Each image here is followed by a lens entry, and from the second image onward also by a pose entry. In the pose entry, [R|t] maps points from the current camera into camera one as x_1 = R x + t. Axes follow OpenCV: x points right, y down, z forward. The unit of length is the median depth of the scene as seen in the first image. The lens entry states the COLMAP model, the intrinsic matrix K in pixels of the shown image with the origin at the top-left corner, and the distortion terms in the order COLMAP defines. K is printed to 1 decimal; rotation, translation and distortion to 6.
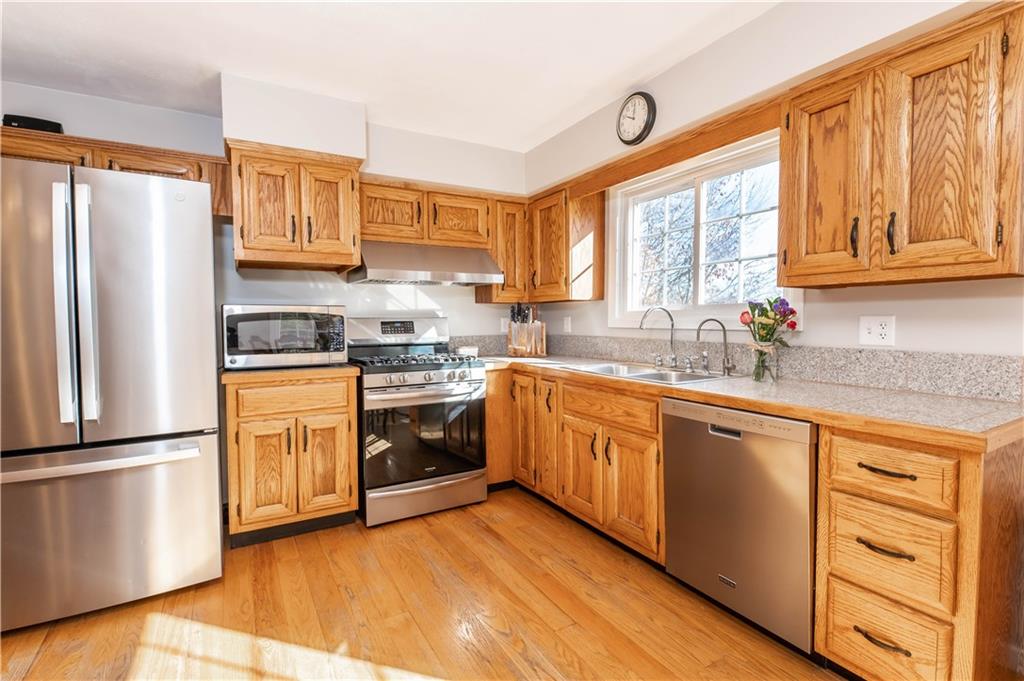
lens RADIAL K [[477.3, 0, 511.6], [0, 477.3, 340.4], [0, 0, 1]] dist [-0.008227, -0.001344]
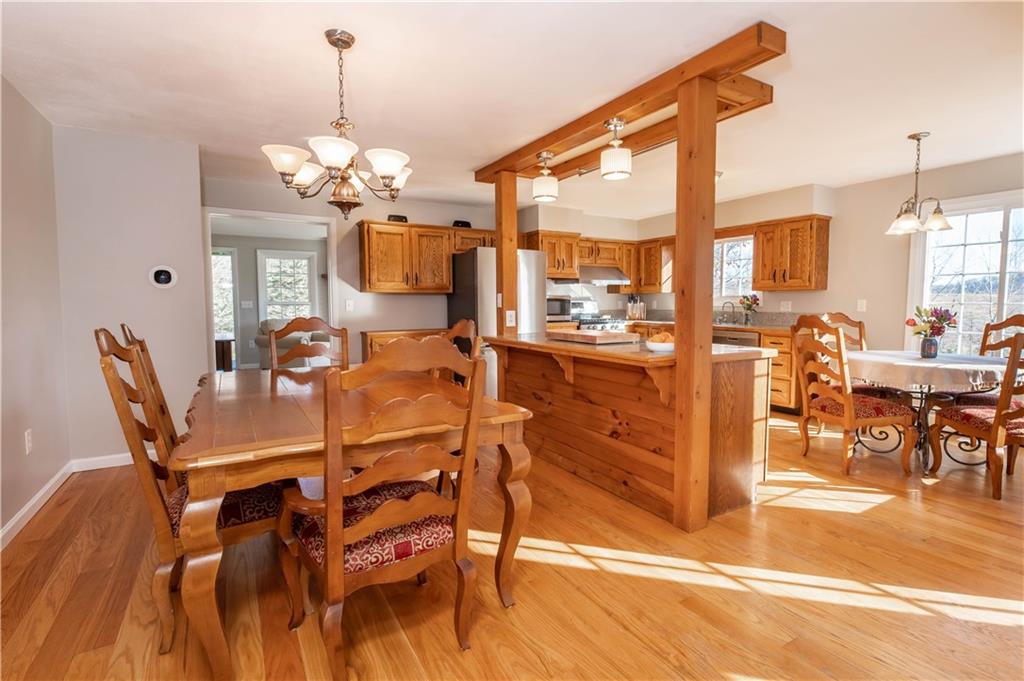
lens RADIAL K [[477.3, 0, 528.9], [0, 477.3, 332.7], [0, 0, 1]] dist [-0.008227, -0.001344]
pose [[0.999905, -0.000007, 0.013811, -0.503146], [-0.000333, 0.999698, 0.024557, 0.042451], [-0.013807, -0.024559, 0.999603, -1.134328]]
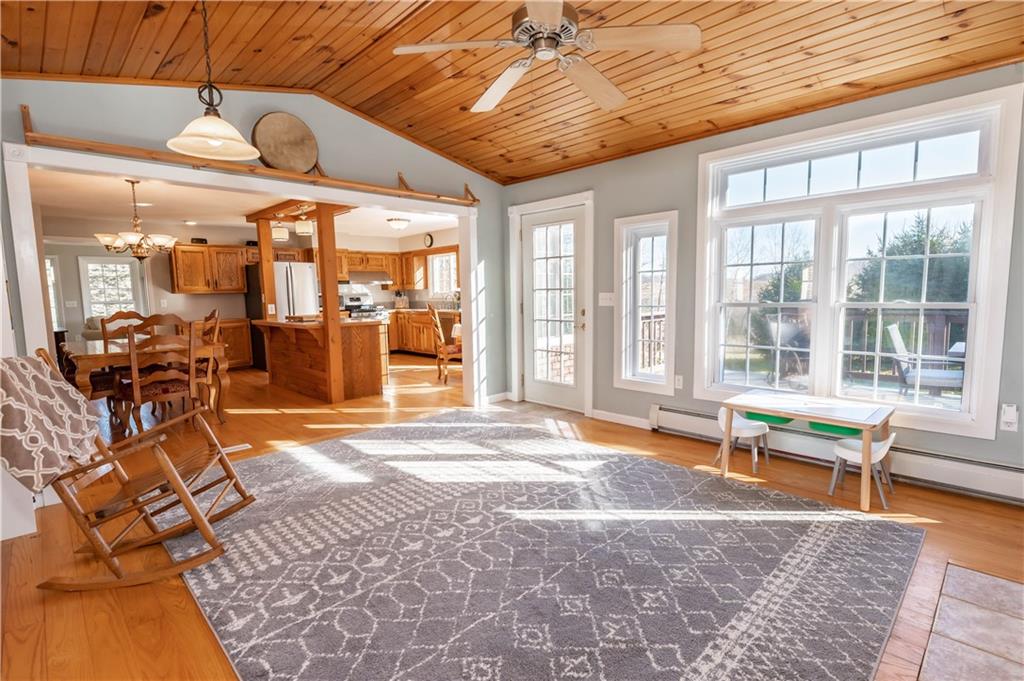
lens RADIAL K [[477.3, 0, 521.1], [0, 477.3, 339.8], [0, 0, 1]] dist [-0.008227, -0.001344]
pose [[0.966931, -0.040822, 0.251750, -0.005194], [0.026460, 0.997837, 0.060175, 0.073101], [-0.253662, -0.051523, 0.965920, -2.158752]]
